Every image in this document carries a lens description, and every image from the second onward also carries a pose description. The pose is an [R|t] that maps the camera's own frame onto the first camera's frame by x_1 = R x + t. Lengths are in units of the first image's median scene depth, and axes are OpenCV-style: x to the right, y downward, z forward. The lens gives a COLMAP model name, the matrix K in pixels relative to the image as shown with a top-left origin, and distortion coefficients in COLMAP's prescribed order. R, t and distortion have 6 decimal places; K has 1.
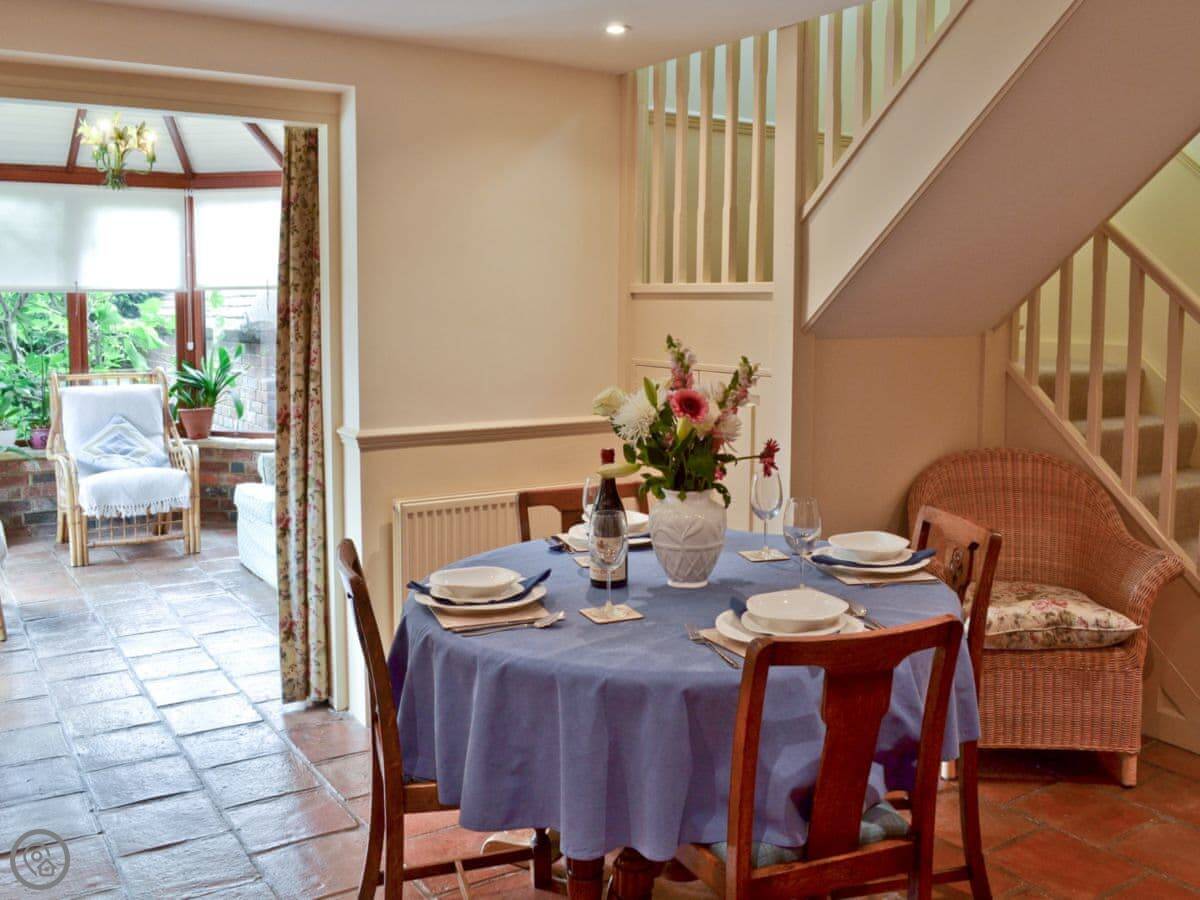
lens RADIAL K [[1092.5, 0, 600.2], [0, 1092.5, 387.4], [0, 0, 1]] dist [-0.044127, 0.002068]
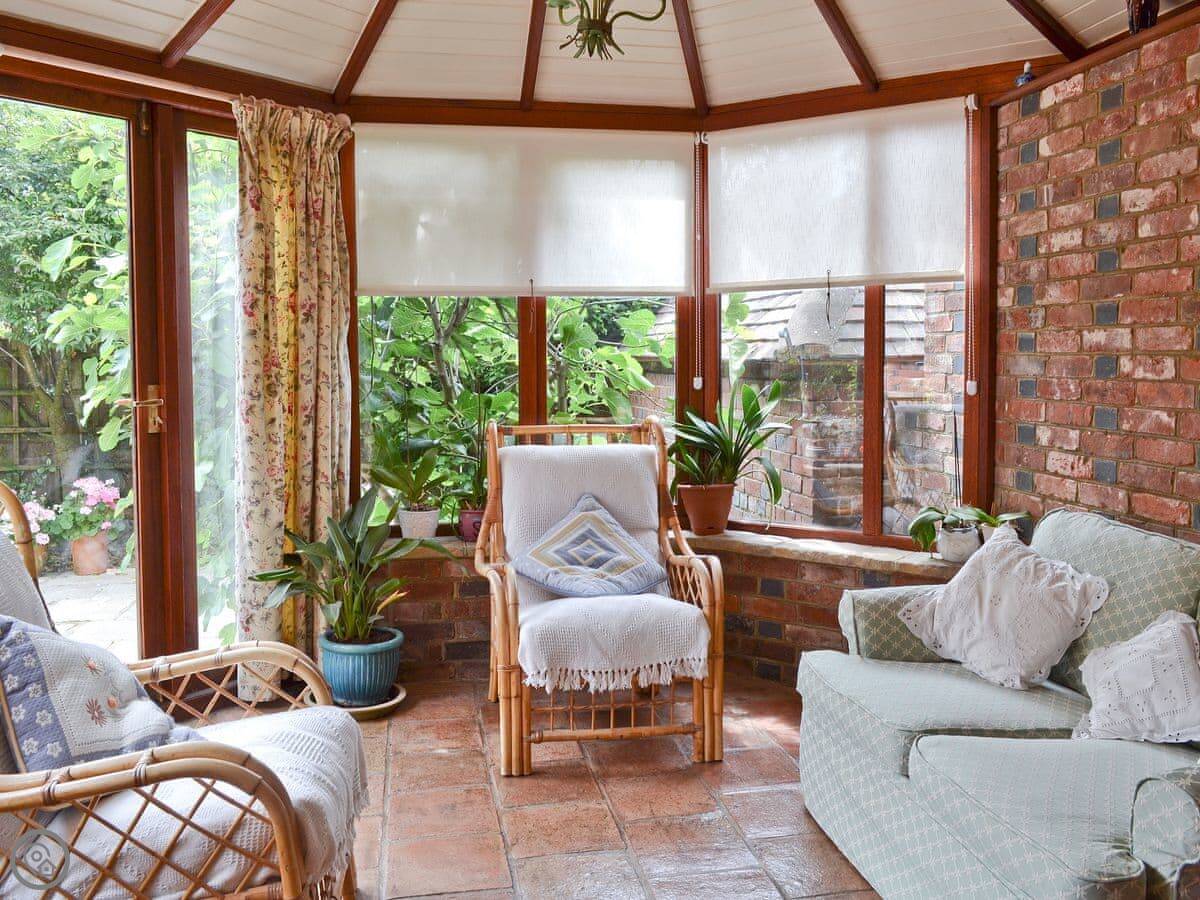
lens RADIAL K [[1092.5, 0, 600.2], [0, 1092.5, 387.4], [0, 0, 1]] dist [-0.044127, 0.002068]
pose [[0.918621, 0.008427, -0.395049, -0.196450], [-0.027127, 0.998759, -0.041775, -0.008778], [0.394207, 0.049092, 0.917710, 0.435595]]
